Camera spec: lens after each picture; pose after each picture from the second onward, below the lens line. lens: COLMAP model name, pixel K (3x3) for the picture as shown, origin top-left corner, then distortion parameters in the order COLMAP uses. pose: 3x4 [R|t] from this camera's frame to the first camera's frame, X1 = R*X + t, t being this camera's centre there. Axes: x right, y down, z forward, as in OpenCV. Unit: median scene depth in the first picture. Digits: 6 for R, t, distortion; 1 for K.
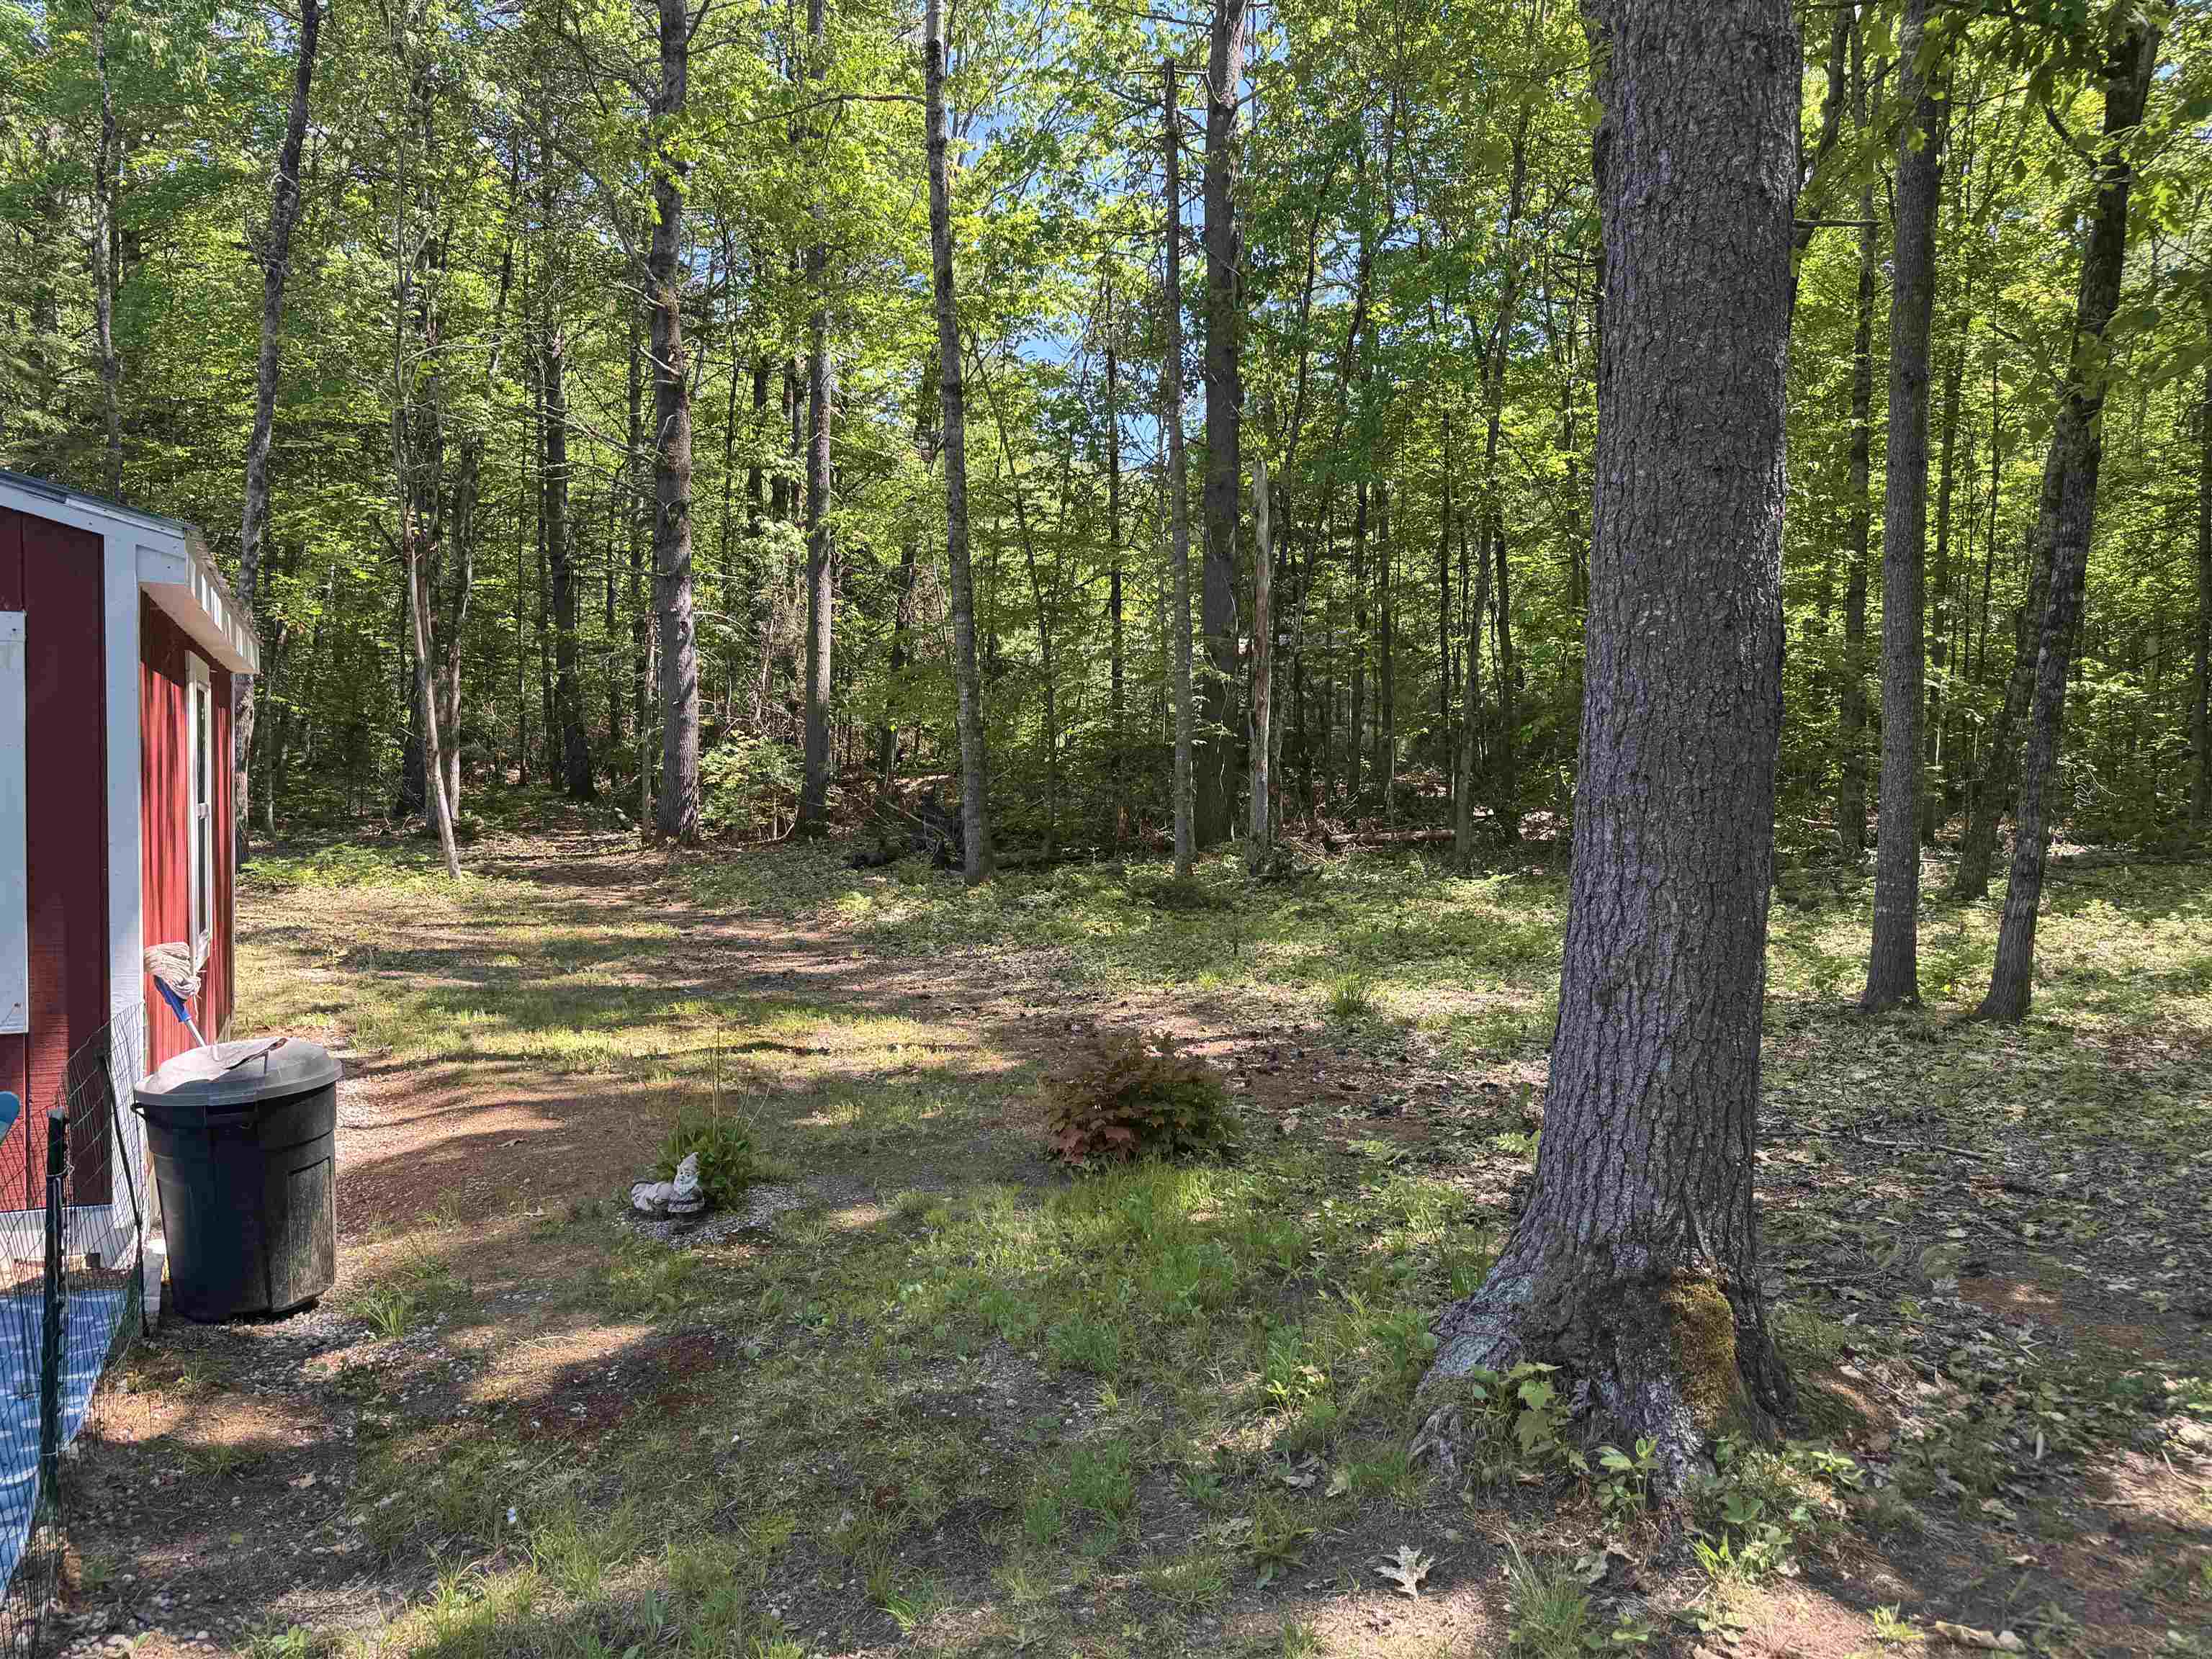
lens RADIAL K [[1548.2, 0, 1103.9], [0, 1548.2, 829.7], [0, 0, 1]] dist [0.051217, -0.065708]
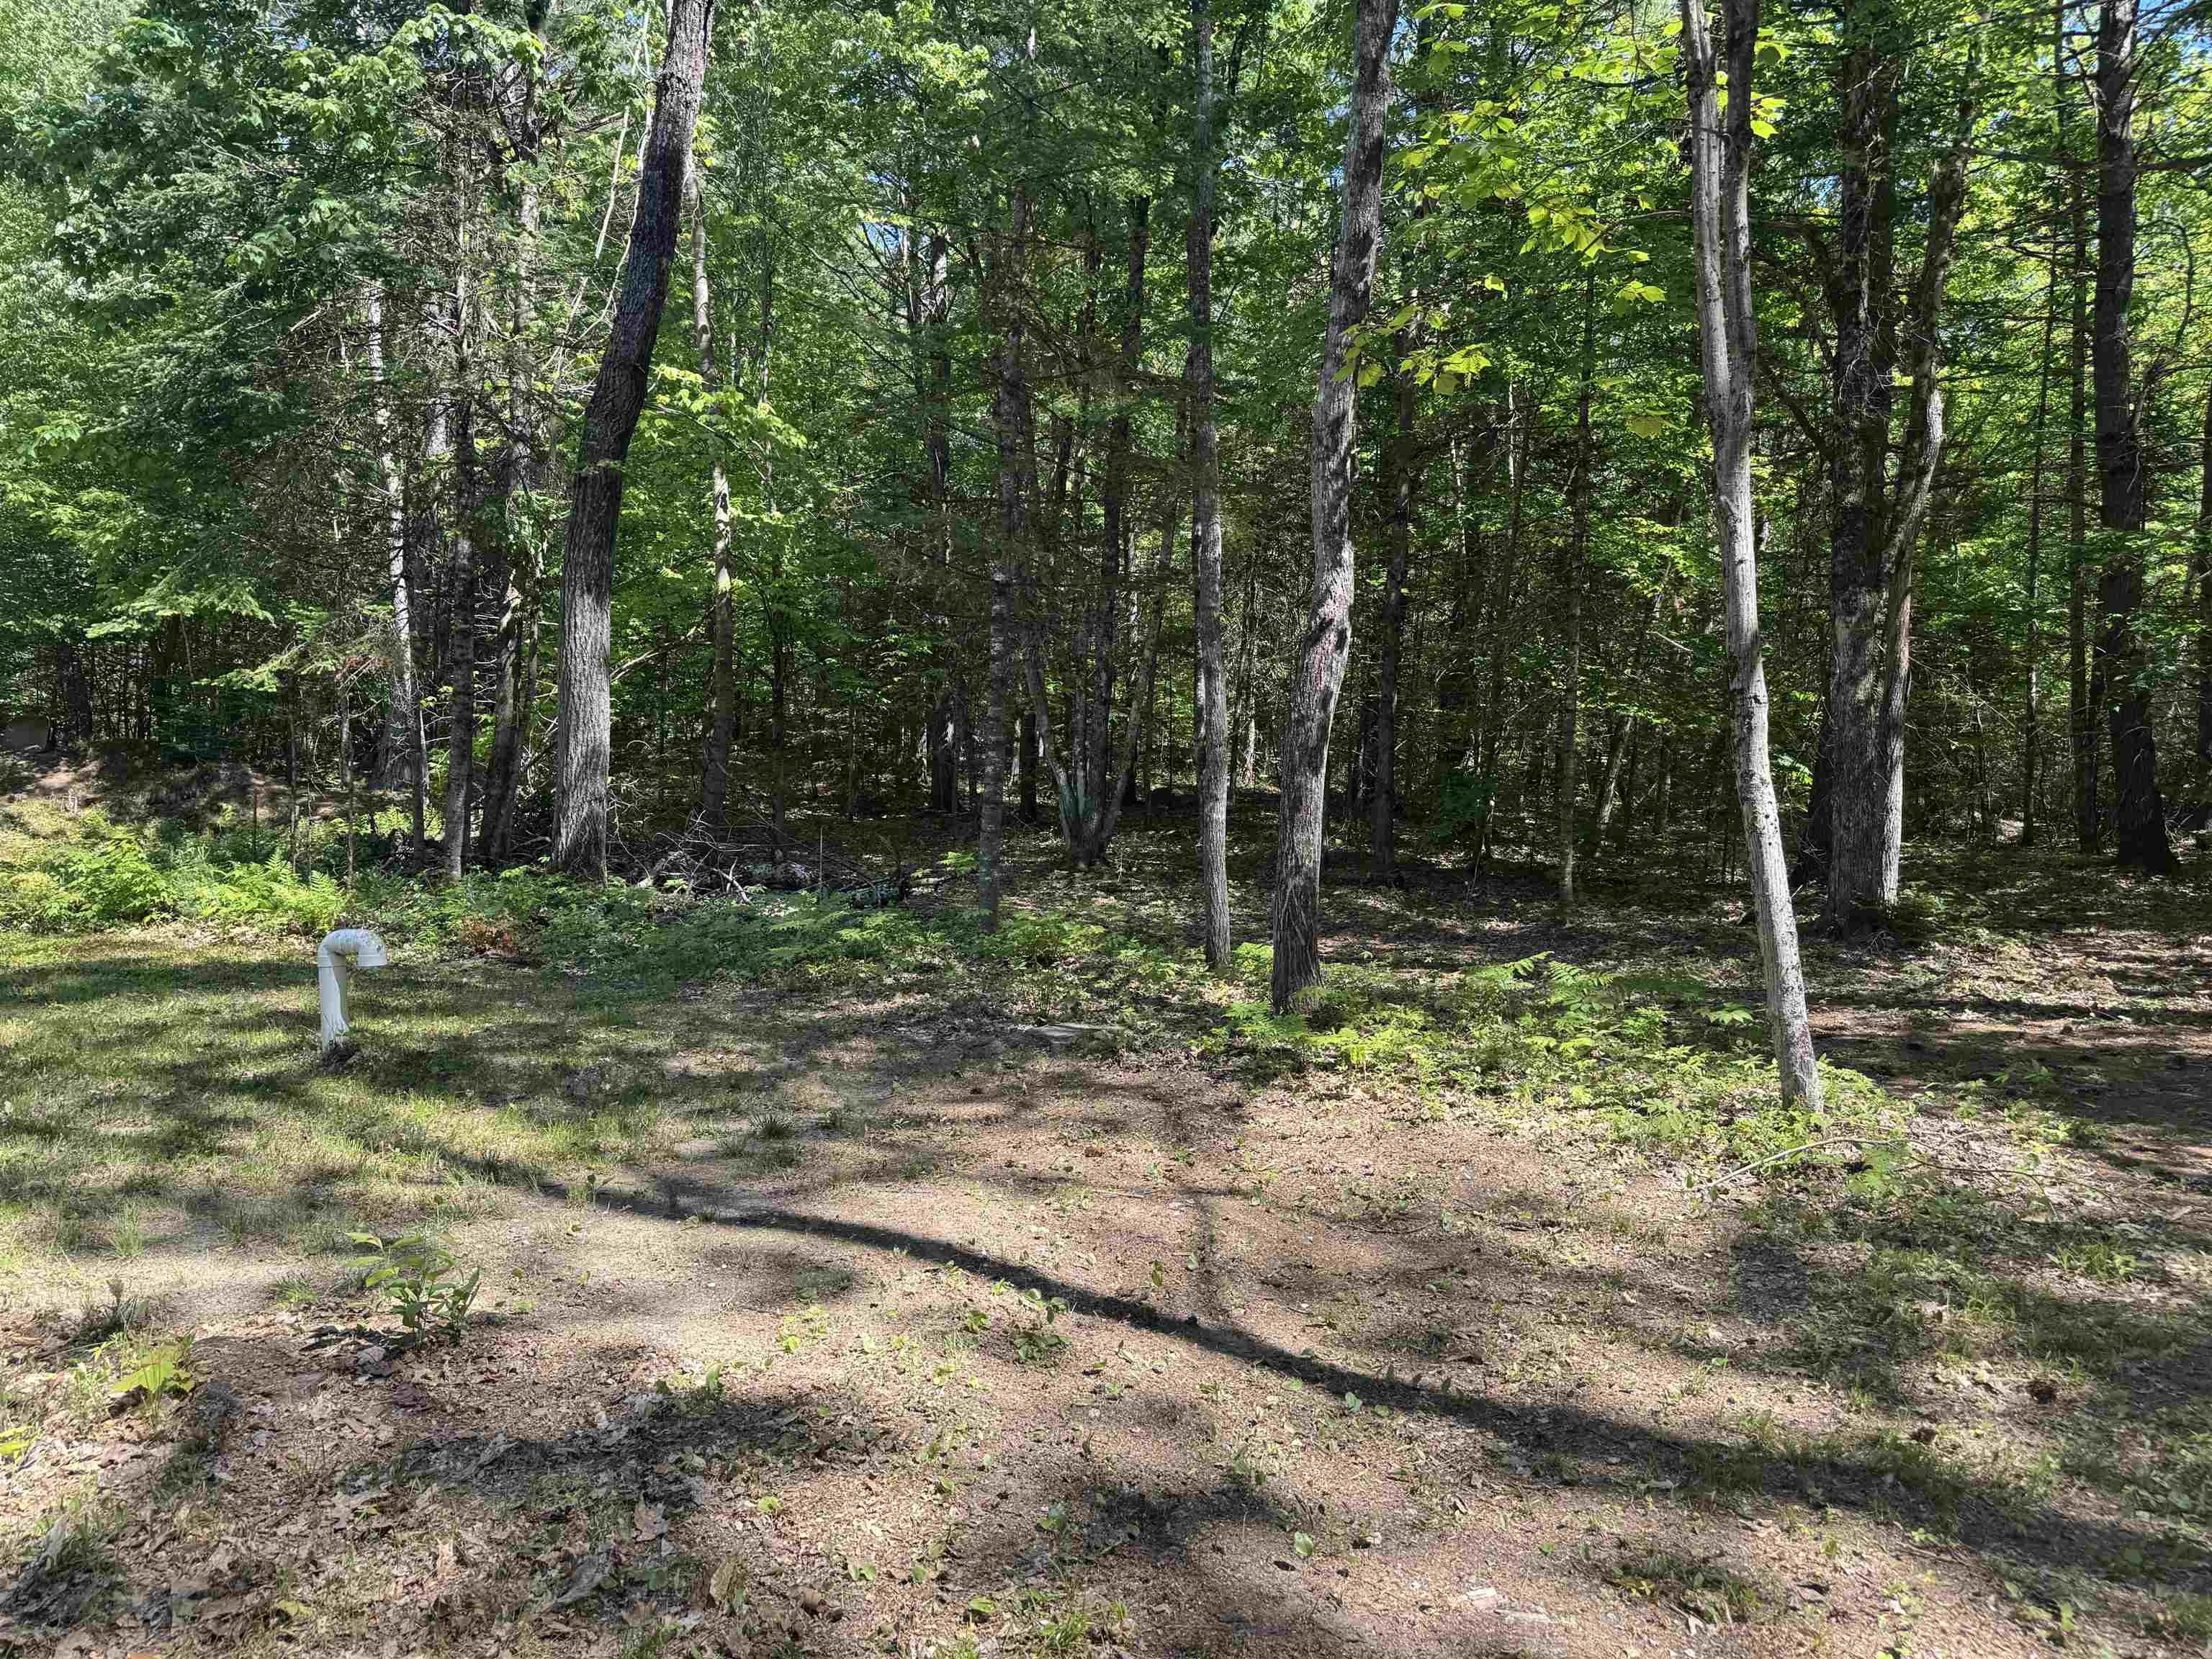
lens RADIAL K [[1548.2, 0, 1103.3], [0, 1548.2, 827.3], [0, 0, 1]] dist [0.051217, -0.065708]
pose [[0.630559, 0.007926, -0.776101, -0.158540], [-0.042393, 0.998807, -0.024243, -0.006329], [0.774983, 0.048188, 0.630142, 0.418137]]
